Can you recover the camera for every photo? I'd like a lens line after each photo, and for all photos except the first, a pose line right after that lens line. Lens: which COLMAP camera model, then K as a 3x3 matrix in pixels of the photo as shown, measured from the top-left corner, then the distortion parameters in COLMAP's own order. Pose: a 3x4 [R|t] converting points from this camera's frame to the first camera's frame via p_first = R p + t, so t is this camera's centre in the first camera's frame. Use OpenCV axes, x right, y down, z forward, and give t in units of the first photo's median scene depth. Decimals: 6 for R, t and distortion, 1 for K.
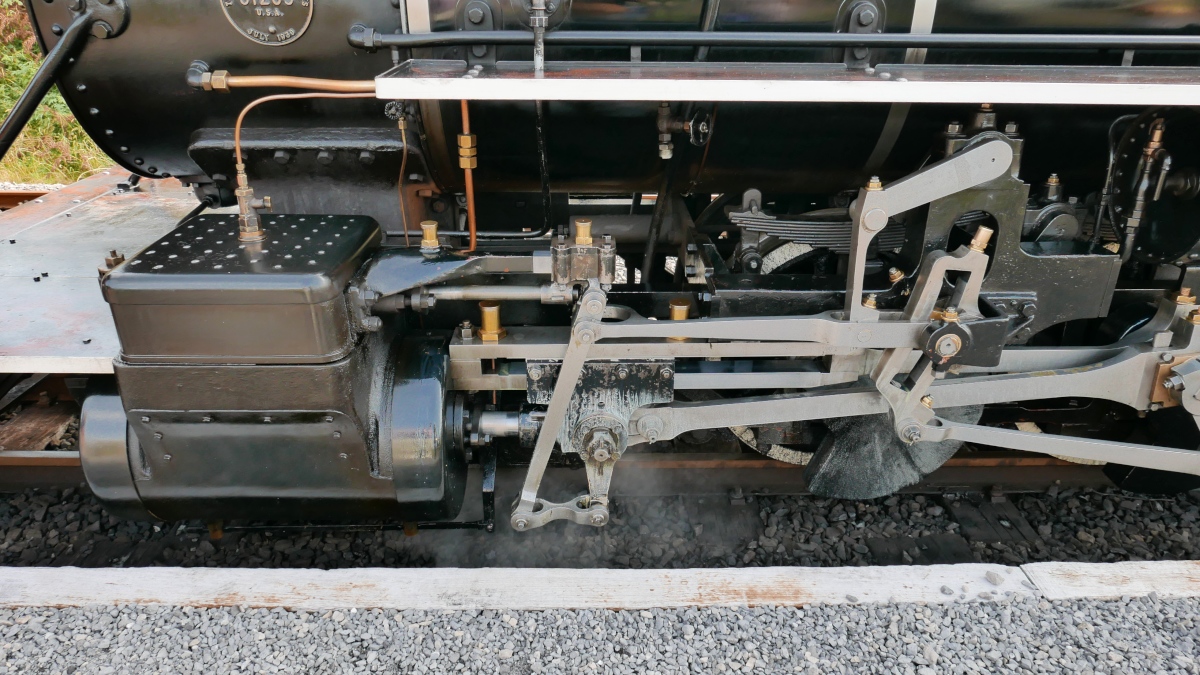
lens RADIAL K [[804.3, 0, 600.2], [0, 804.3, 252.1], [0, 0, 1]] dist [-0.010873, 0.004386]
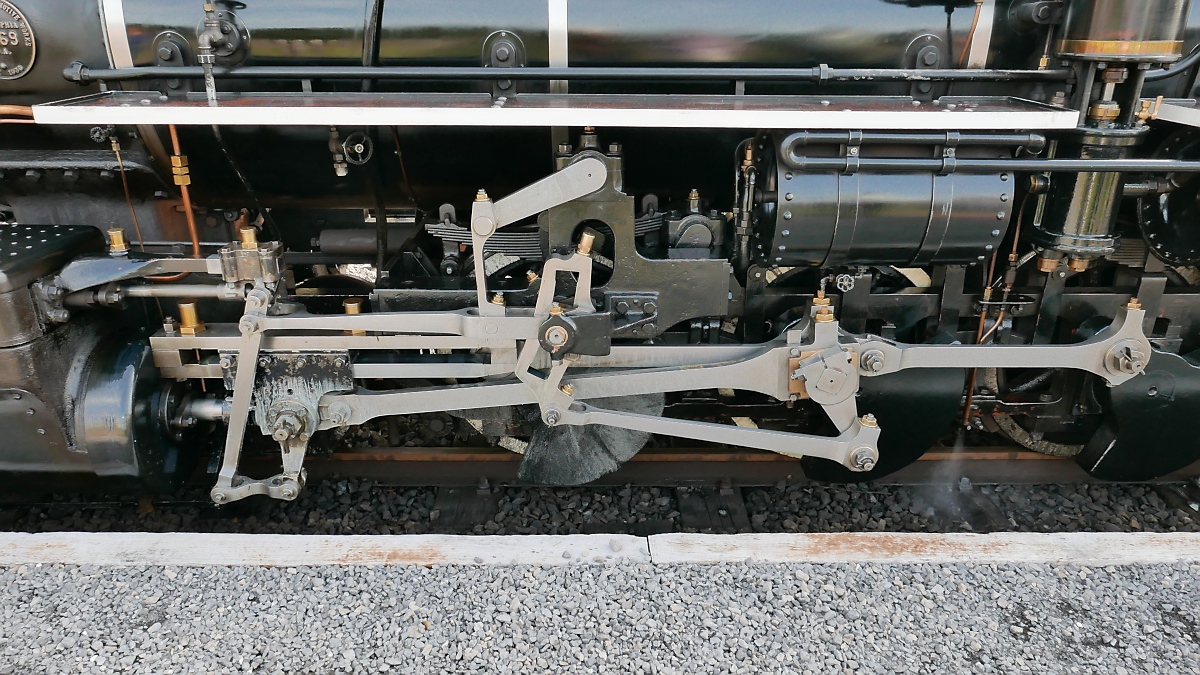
lens RADIAL K [[804.3, 0, 600.2], [0, 804.3, 252.1], [0, 0, 1]] dist [-0.010873, 0.004386]
pose [[0.999908, 0.001321, -0.013469, 0.479189], [-0.001856, 0.999208, -0.039736, 0.038992], [0.013406, 0.039757, 0.999119, -0.144665]]
